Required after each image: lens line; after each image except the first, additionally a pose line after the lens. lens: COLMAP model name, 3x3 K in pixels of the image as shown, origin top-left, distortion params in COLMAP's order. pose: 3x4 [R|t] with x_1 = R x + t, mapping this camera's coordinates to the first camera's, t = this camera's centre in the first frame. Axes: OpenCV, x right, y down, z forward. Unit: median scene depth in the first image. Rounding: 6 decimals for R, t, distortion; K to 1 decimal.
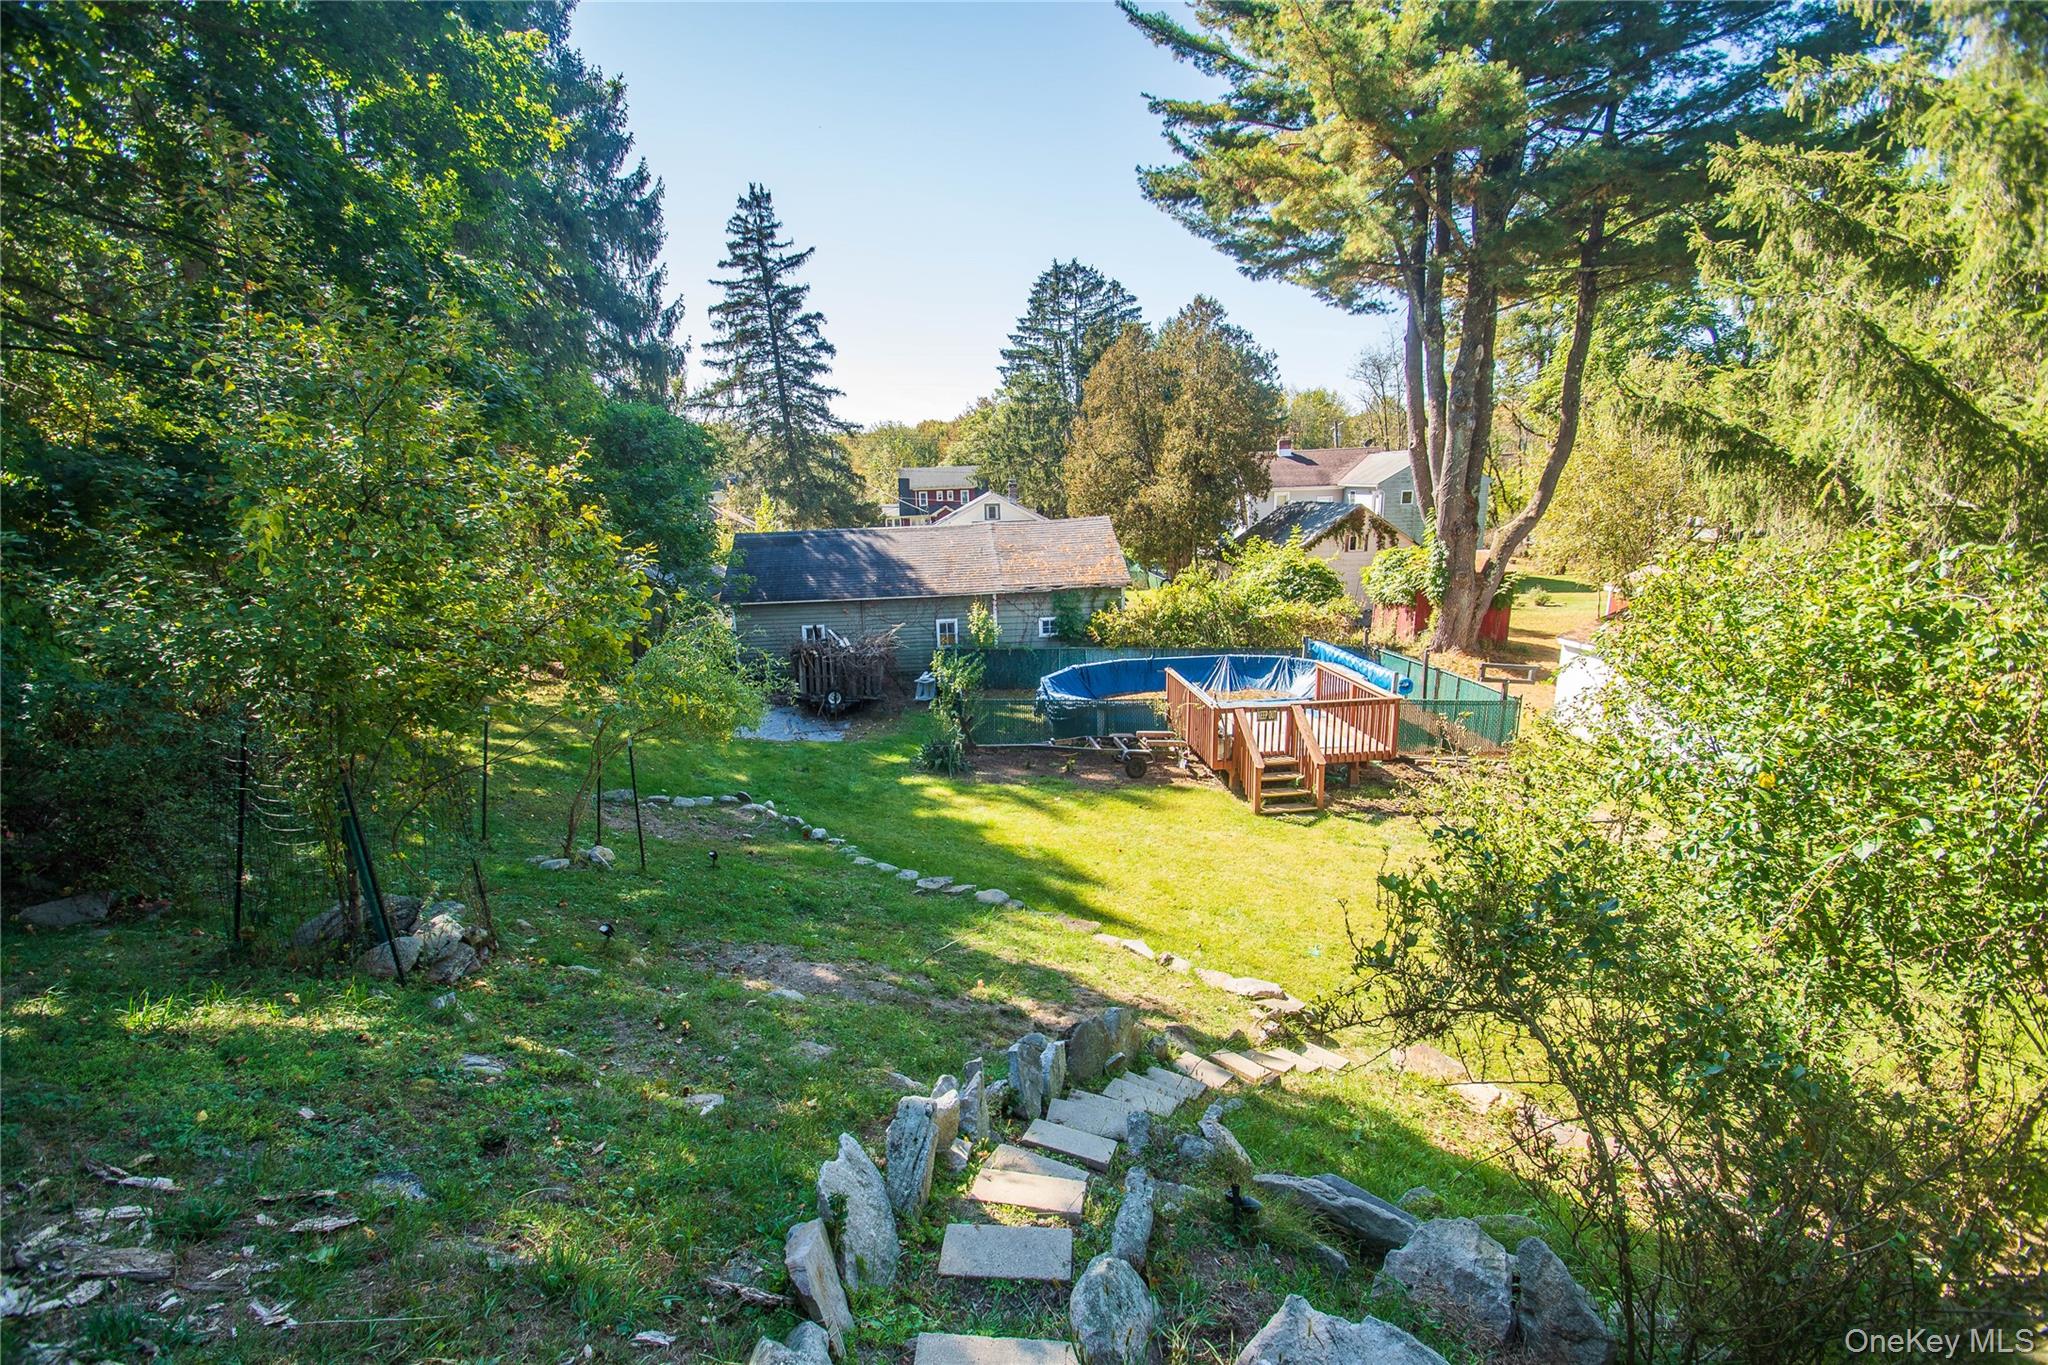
lens RADIAL K [[874.9, 0, 1024.0], [0, 874.9, 682.5], [0, 0, 1]] dist [0.000037, -0.000043]
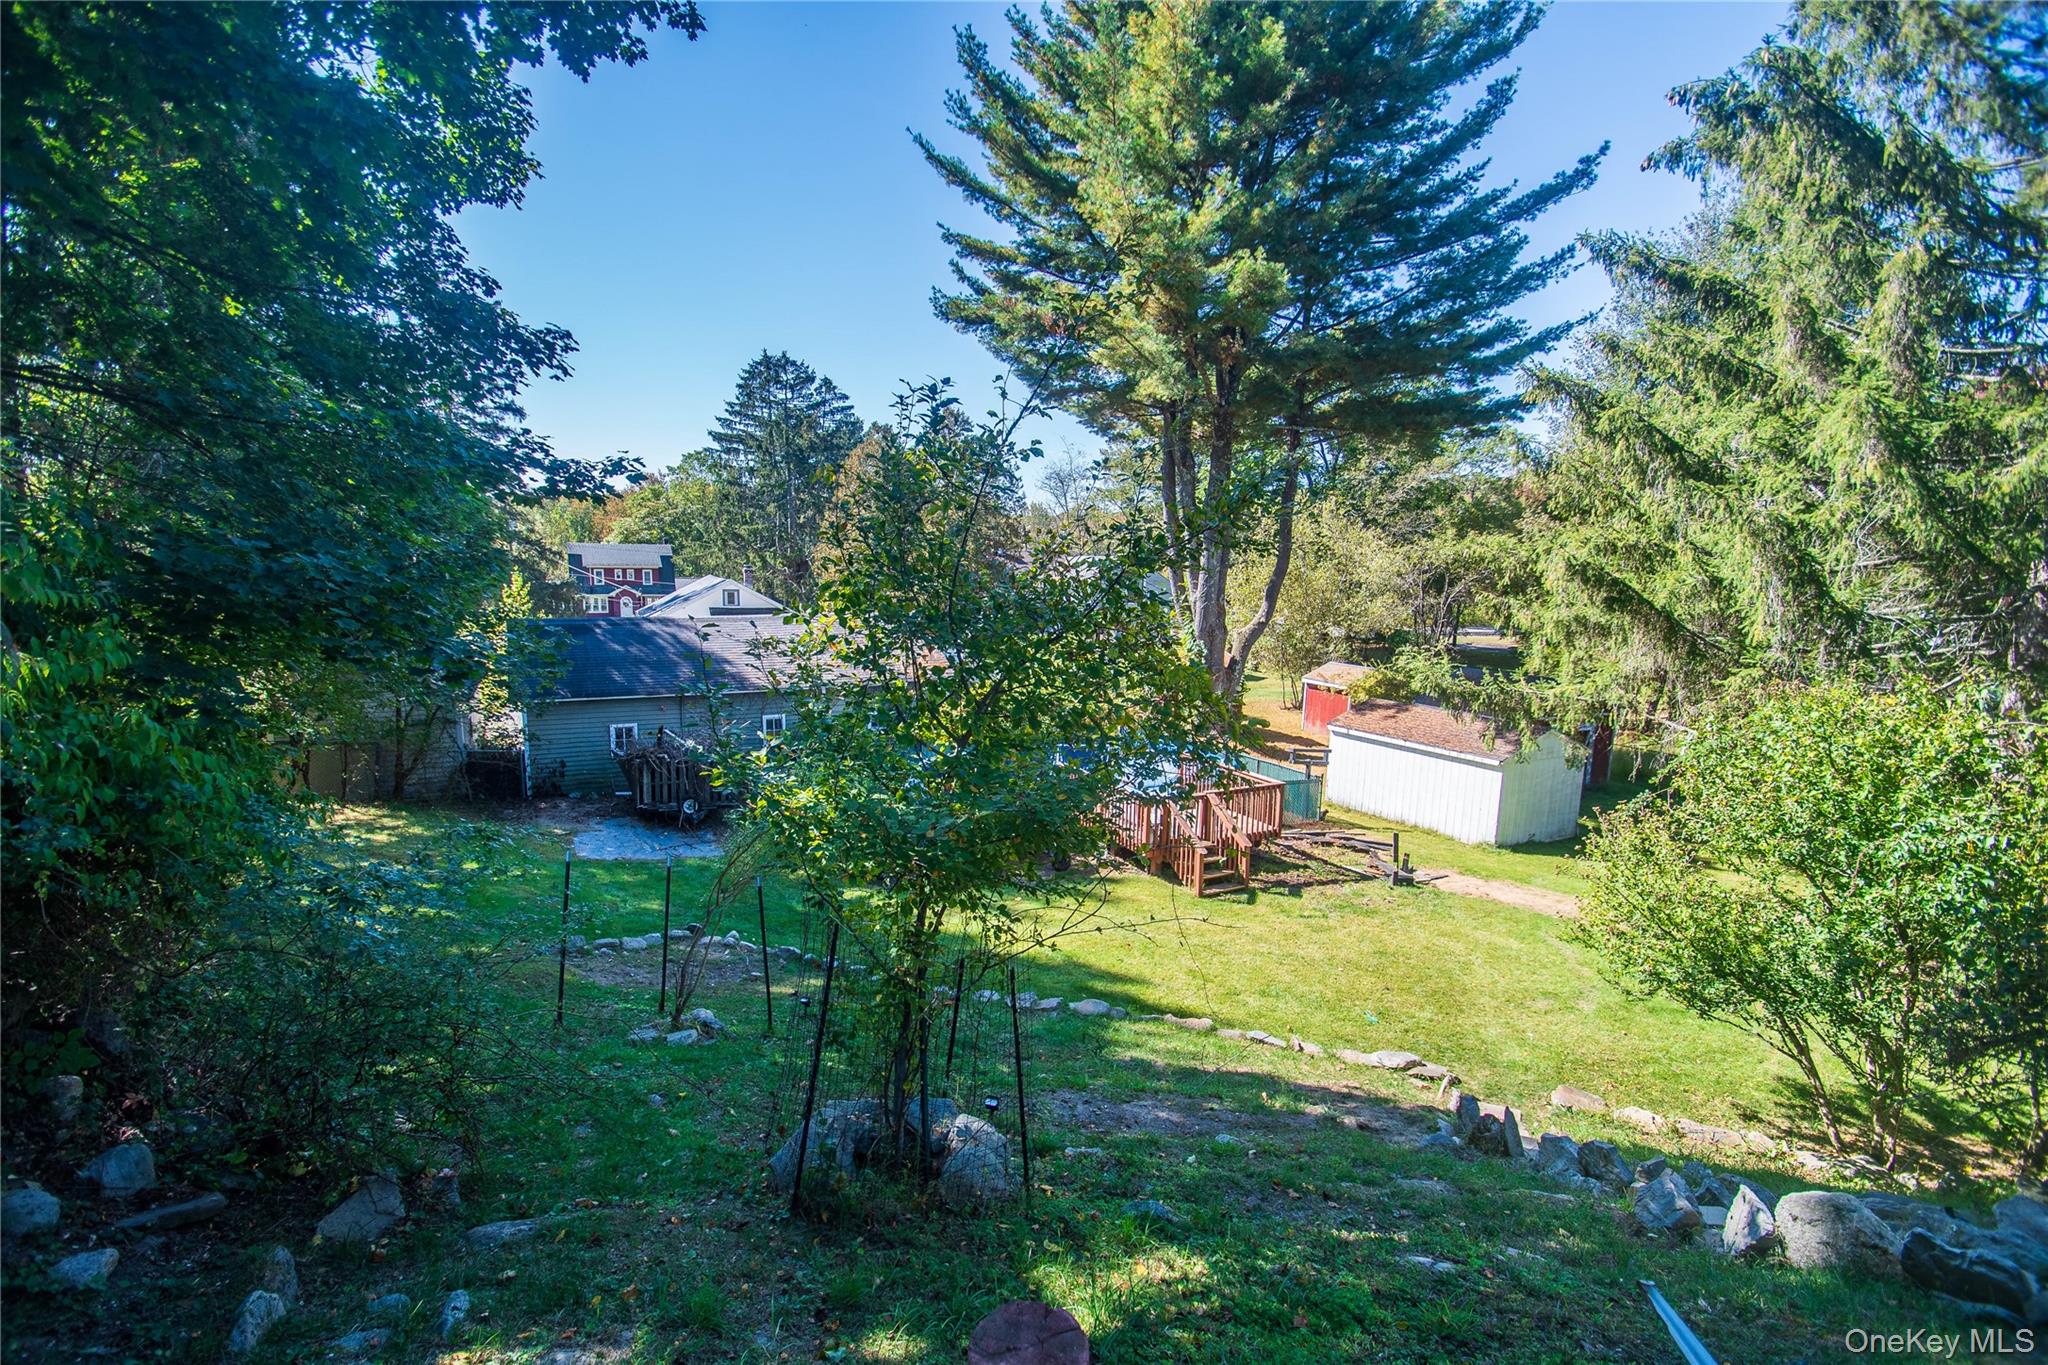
lens RADIAL K [[860.0, 0, 1024.0], [0, 860.0, 682.5], [0, 0, 1]] dist [0.027777, 0.000014]
pose [[0.936756, -0.002163, 0.349977, -0.140858], [0.035639, 0.995372, -0.089241, -0.012384], [-0.348164, 0.096070, 0.932498, 0.019850]]
